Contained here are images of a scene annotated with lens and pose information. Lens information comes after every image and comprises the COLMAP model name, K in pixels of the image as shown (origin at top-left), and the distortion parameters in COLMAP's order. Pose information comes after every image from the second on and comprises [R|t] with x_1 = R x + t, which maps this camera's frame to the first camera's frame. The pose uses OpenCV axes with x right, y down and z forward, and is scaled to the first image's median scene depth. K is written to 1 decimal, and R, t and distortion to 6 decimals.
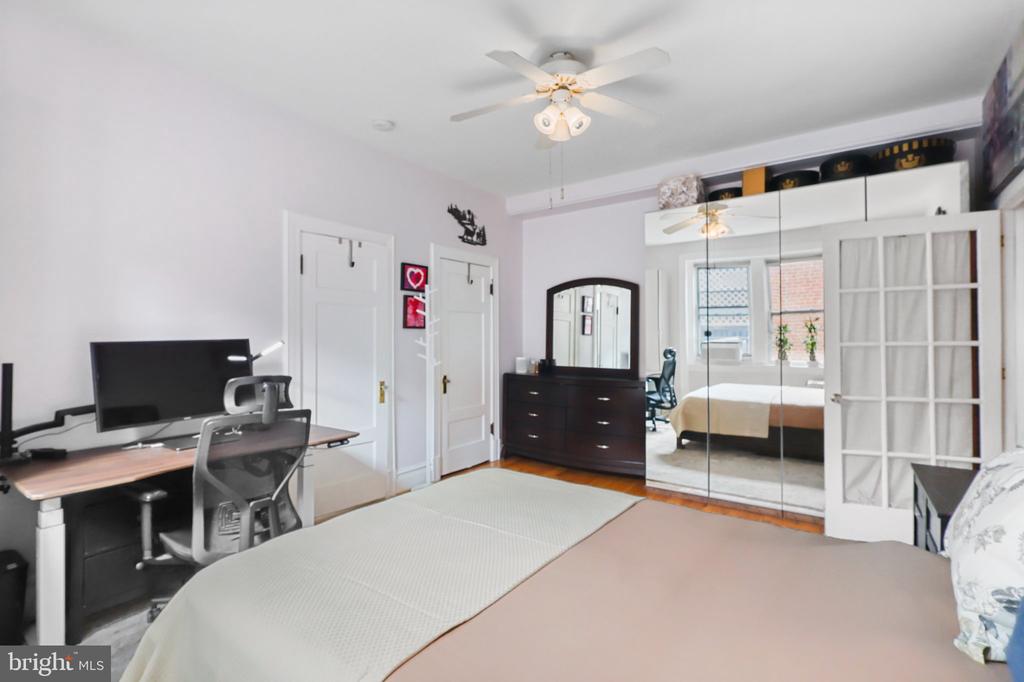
lens RADIAL K [[479.4, 0, 514.6], [0, 479.4, 335.9], [0, 0, 1]] dist [-0.003462, -0.001205]
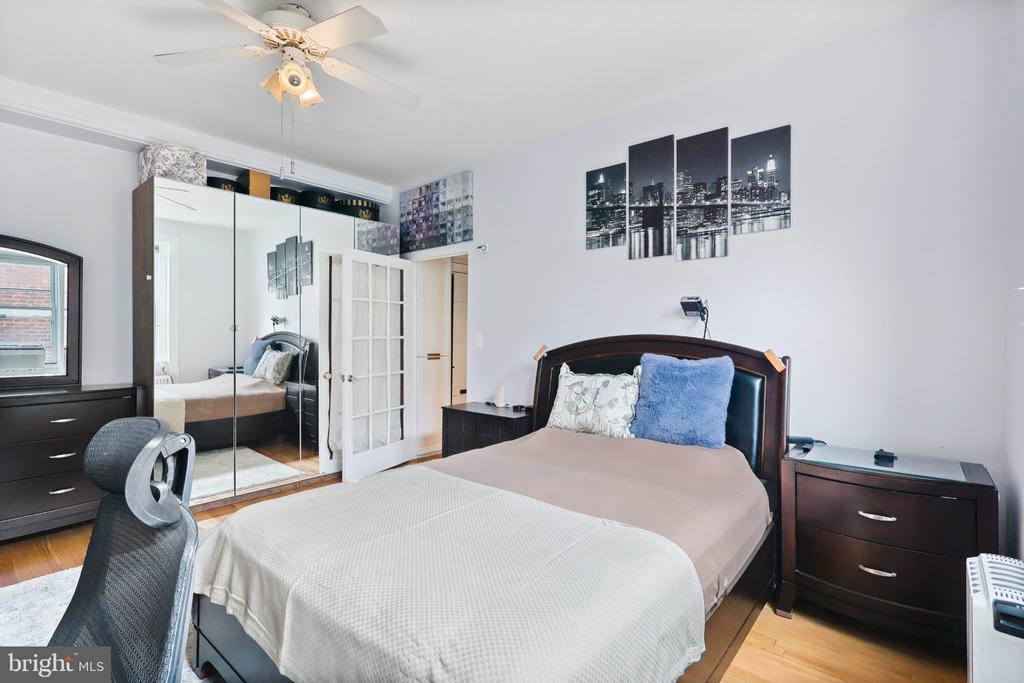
lens RADIAL K [[479.4, 0, 515.6], [0, 479.4, 339.5], [0, 0, 1]] dist [-0.003462, -0.001205]
pose [[0.079393, -0.004816, 0.996832, -0.903362], [-0.009850, 0.999936, 0.005615, 0.012149], [-0.996795, -0.010264, 0.079341, 0.627170]]
